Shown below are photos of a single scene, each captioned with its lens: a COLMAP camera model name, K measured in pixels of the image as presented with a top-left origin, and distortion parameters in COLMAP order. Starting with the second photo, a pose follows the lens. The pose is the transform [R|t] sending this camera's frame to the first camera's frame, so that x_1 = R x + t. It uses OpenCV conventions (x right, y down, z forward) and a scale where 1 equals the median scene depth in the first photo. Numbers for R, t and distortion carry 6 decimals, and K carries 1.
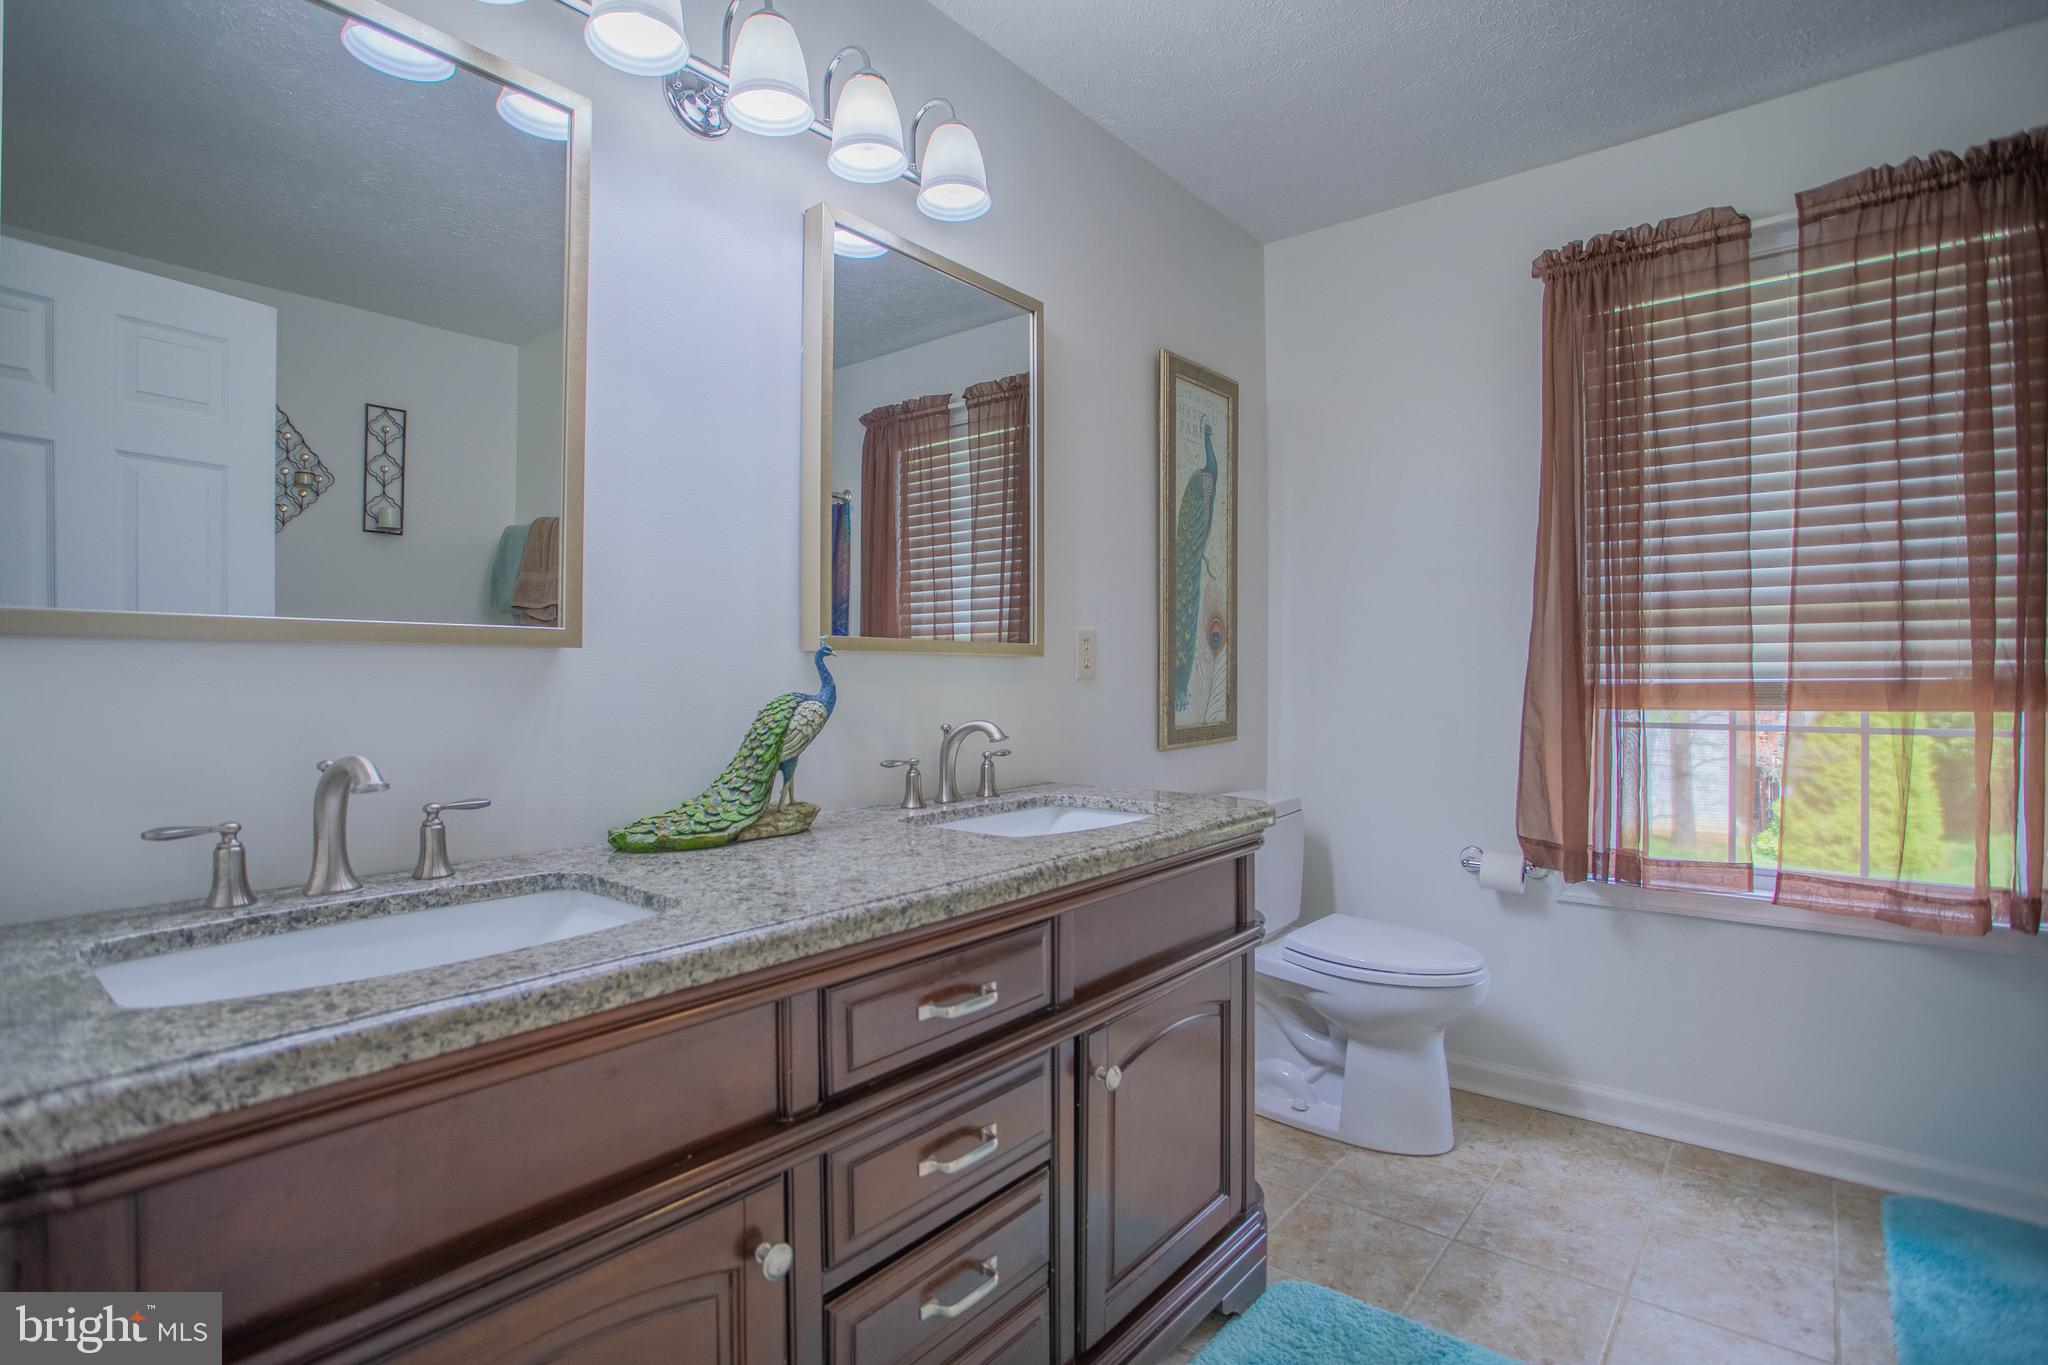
lens RADIAL K [[1033.3, 0, 1018.4], [0, 1033.3, 669.5], [0, 0, 1]] dist [-0.001645, -0.000323]
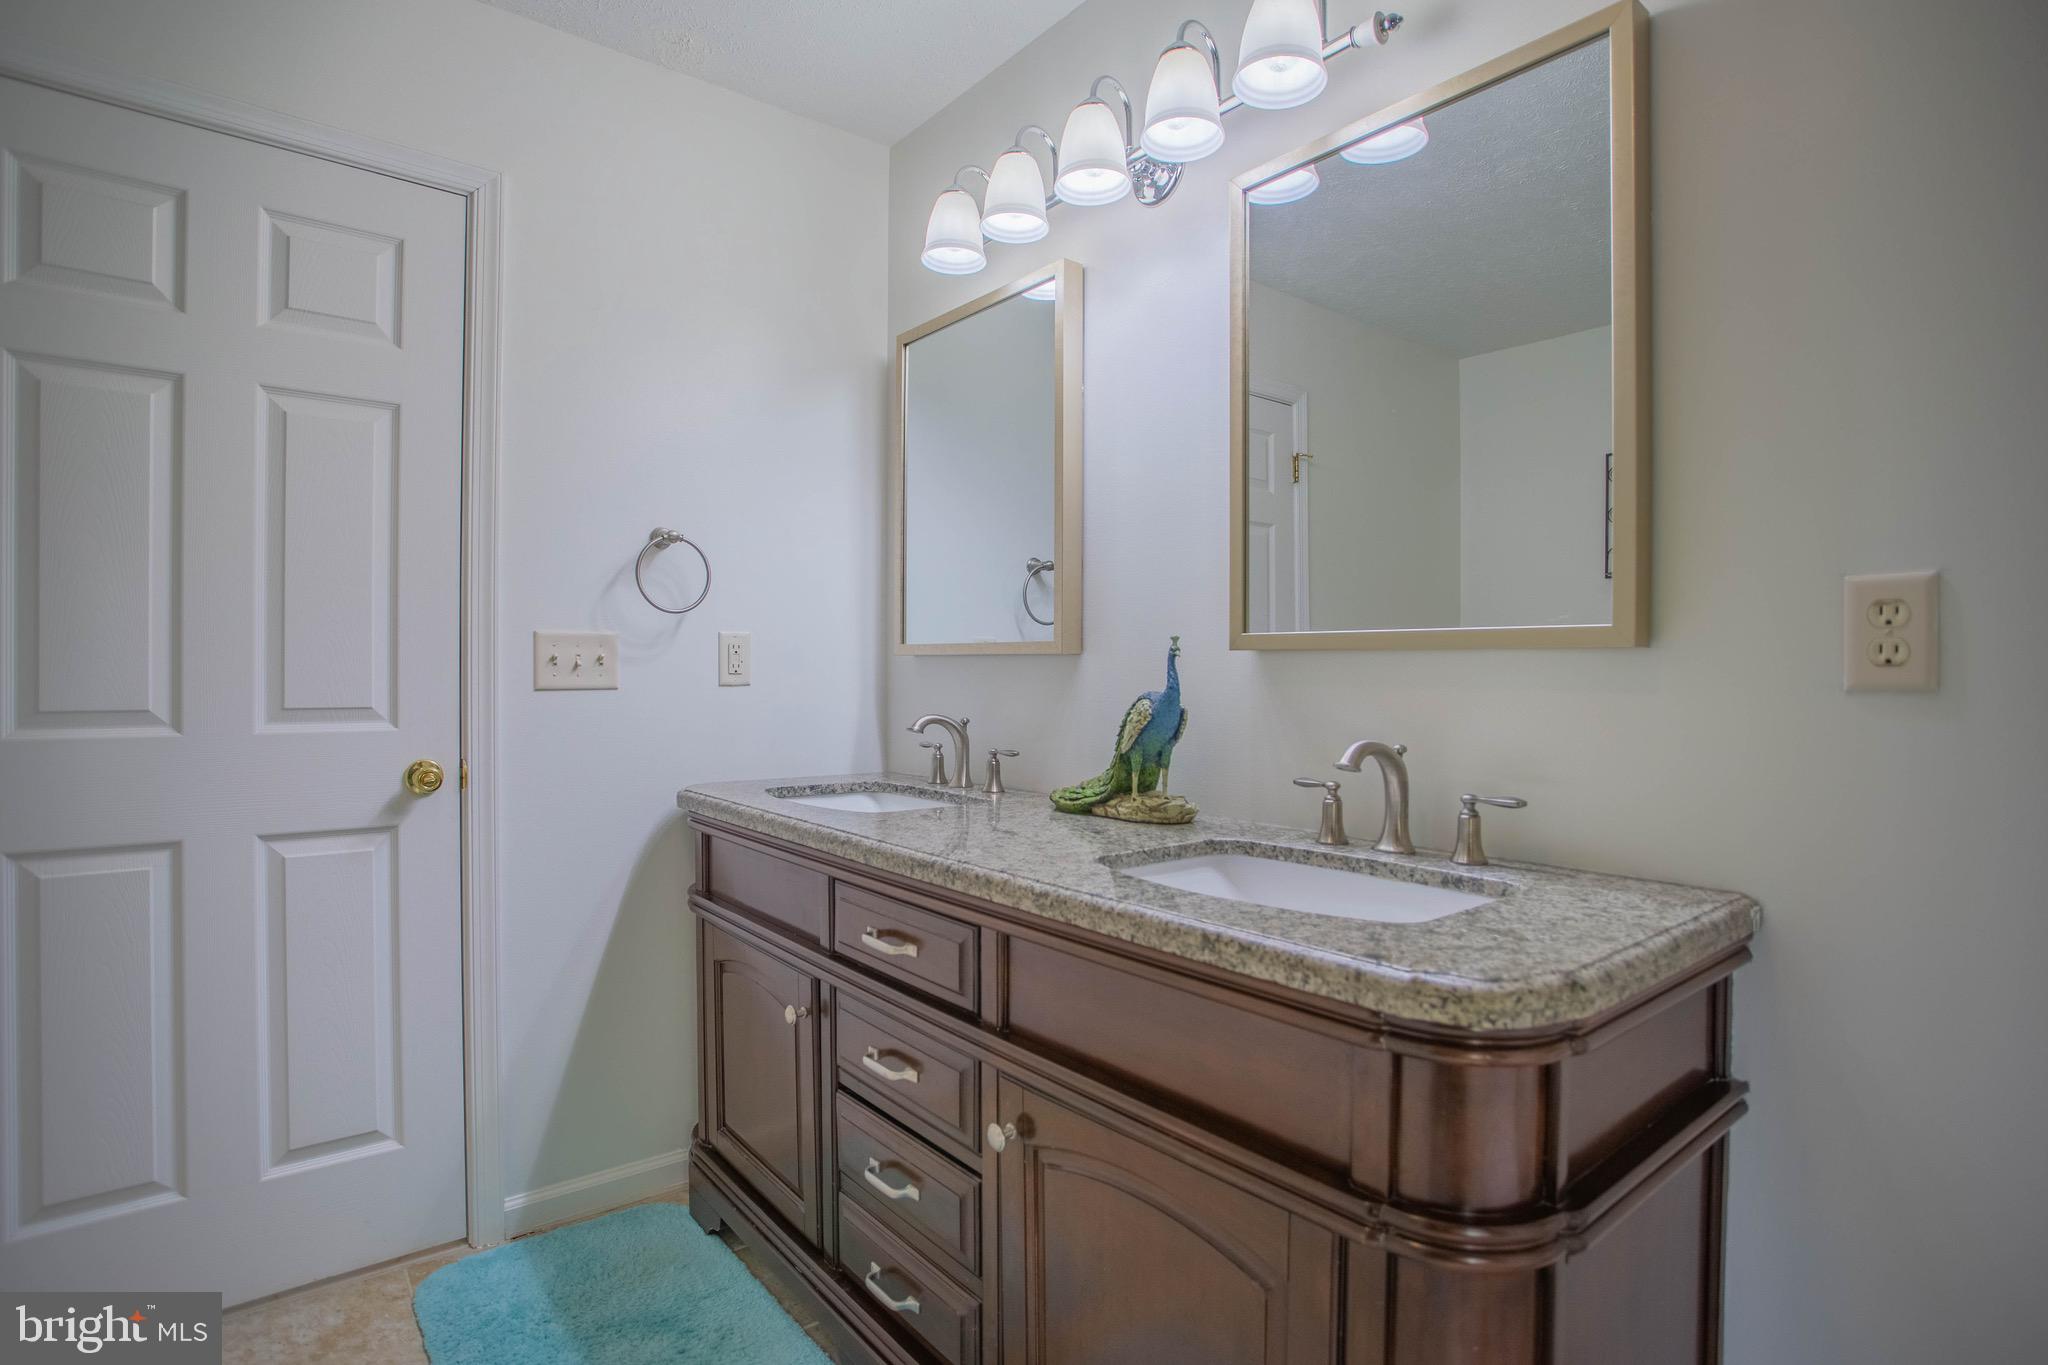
lens RADIAL K [[1033.3, 0, 1018.4], [0, 1033.3, 669.5], [0, 0, 1]] dist [-0.001645, -0.000323]
pose [[-0.220348, -0.005239, -0.975407, 0.980463], [-0.009452, 0.999950, -0.003236, 0.005586], [0.975376, 0.008506, -0.220386, 1.276673]]
